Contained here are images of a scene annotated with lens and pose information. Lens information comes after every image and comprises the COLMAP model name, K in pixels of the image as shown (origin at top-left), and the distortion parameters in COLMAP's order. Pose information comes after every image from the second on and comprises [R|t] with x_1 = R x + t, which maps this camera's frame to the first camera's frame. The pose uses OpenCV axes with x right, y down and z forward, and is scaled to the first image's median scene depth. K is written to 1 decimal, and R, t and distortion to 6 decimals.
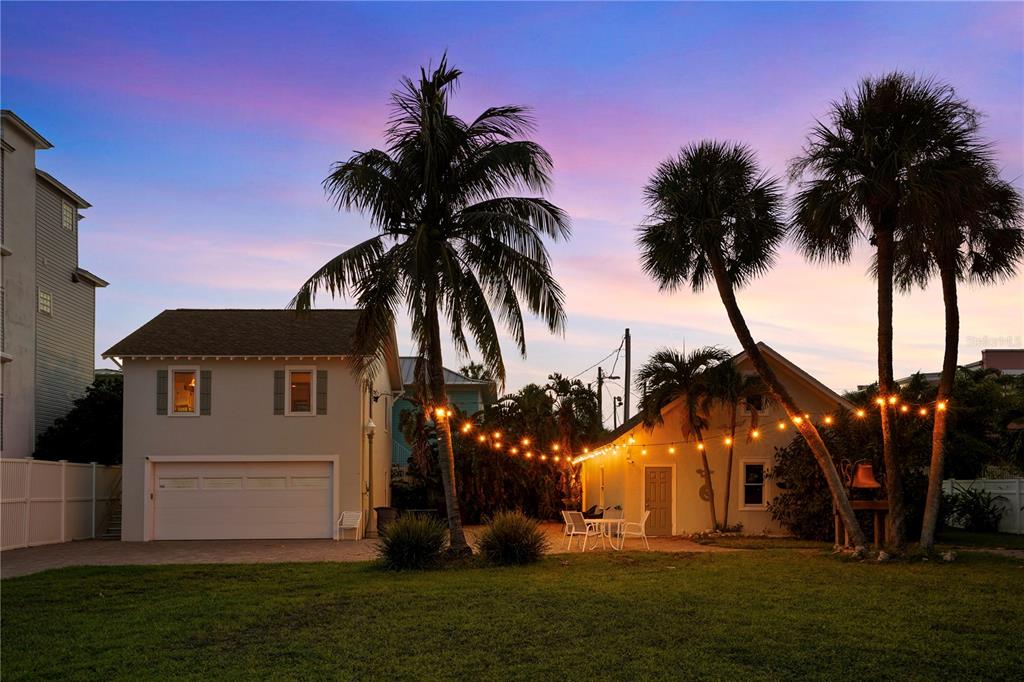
lens RADIAL K [[764.0, 0, 512.0], [0, 764.0, 341.0], [0, 0, 1]] dist [-0.002585, 0.002007]
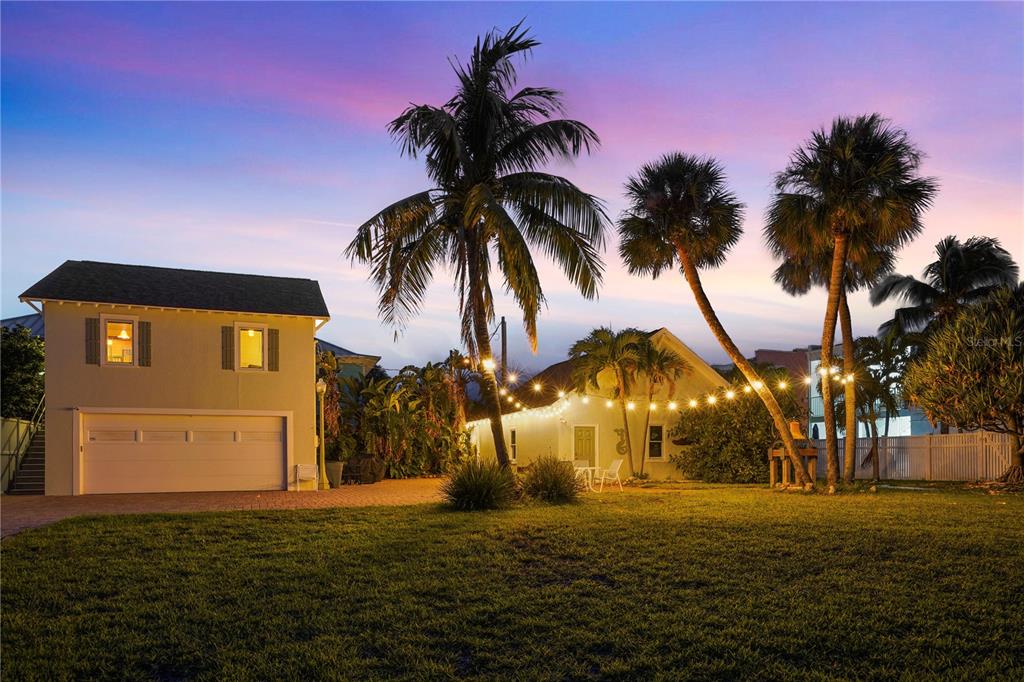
lens RADIAL K [[622.0, 0, 512.1], [0, 622.0, 362.1], [0, 0, 1]] dist [-0.018107, -0.000762]
pose [[0.947290, 0.049599, 0.316516, -0.292449], [-0.061628, 0.997704, 0.028101, 0.056374], [-0.314396, -0.046126, 0.948171, 0.150029]]
